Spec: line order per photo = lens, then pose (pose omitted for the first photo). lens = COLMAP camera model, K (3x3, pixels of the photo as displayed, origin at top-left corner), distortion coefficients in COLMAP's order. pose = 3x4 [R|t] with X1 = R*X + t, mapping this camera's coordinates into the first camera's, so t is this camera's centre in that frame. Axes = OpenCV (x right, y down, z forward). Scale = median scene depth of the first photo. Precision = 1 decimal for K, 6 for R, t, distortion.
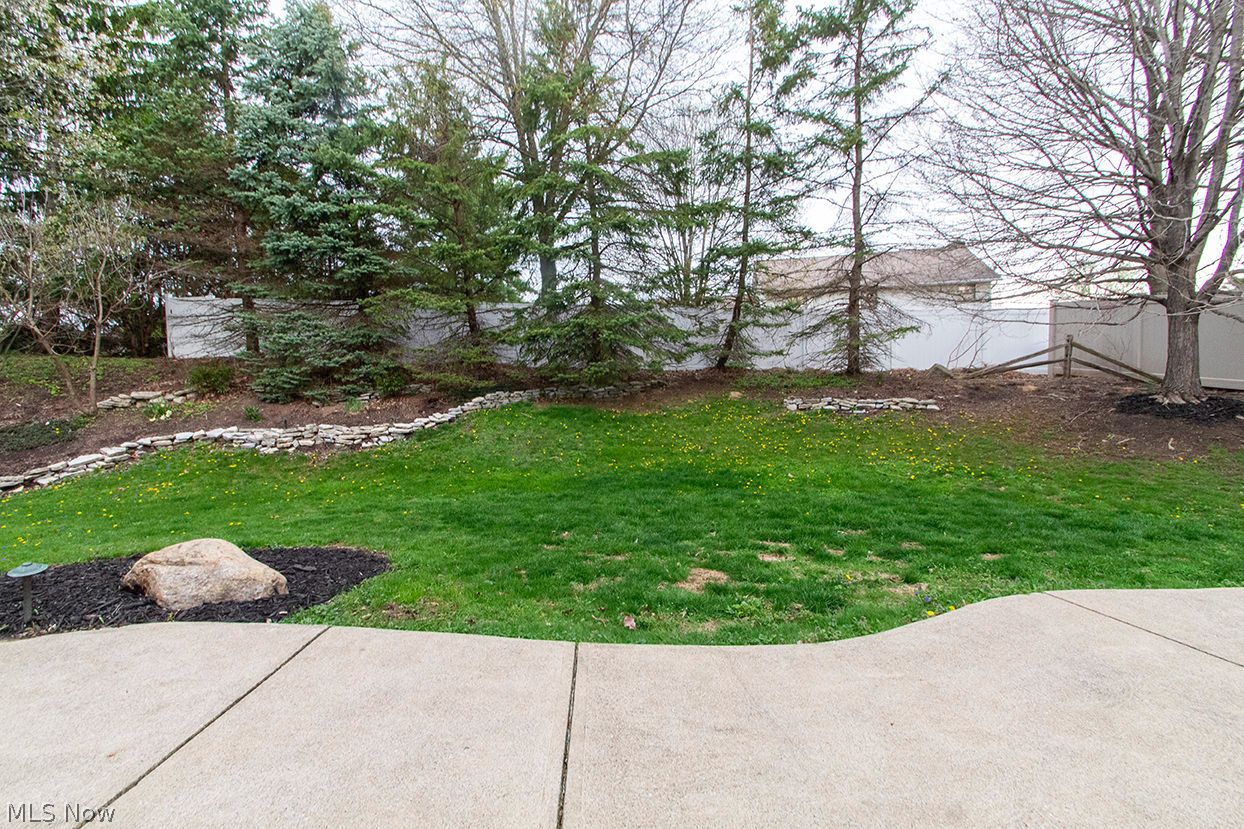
lens RADIAL K [[585.4, 0, 593.7], [0, 585.4, 412.0], [0, 0, 1]] dist [0.000167, -0.004344]
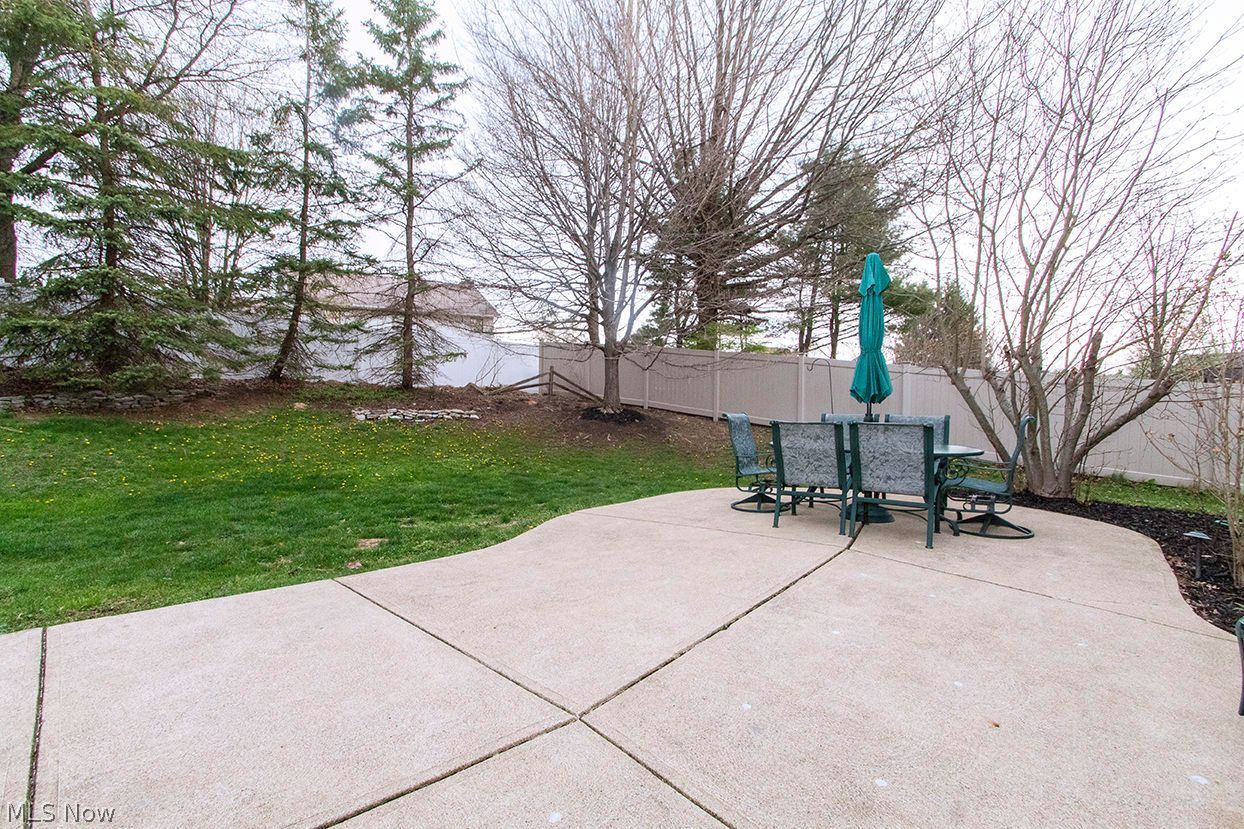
lens RADIAL K [[678.7, 0, 617.1], [0, 678.7, 414.8], [0, 0, 1]] dist [-0.000928, -0.000226]
pose [[0.672746, 0.003175, 0.739867, -0.265503], [0.017910, 0.999628, -0.020575, 0.020836], [-0.739657, 0.027093, 0.672439, -0.196726]]
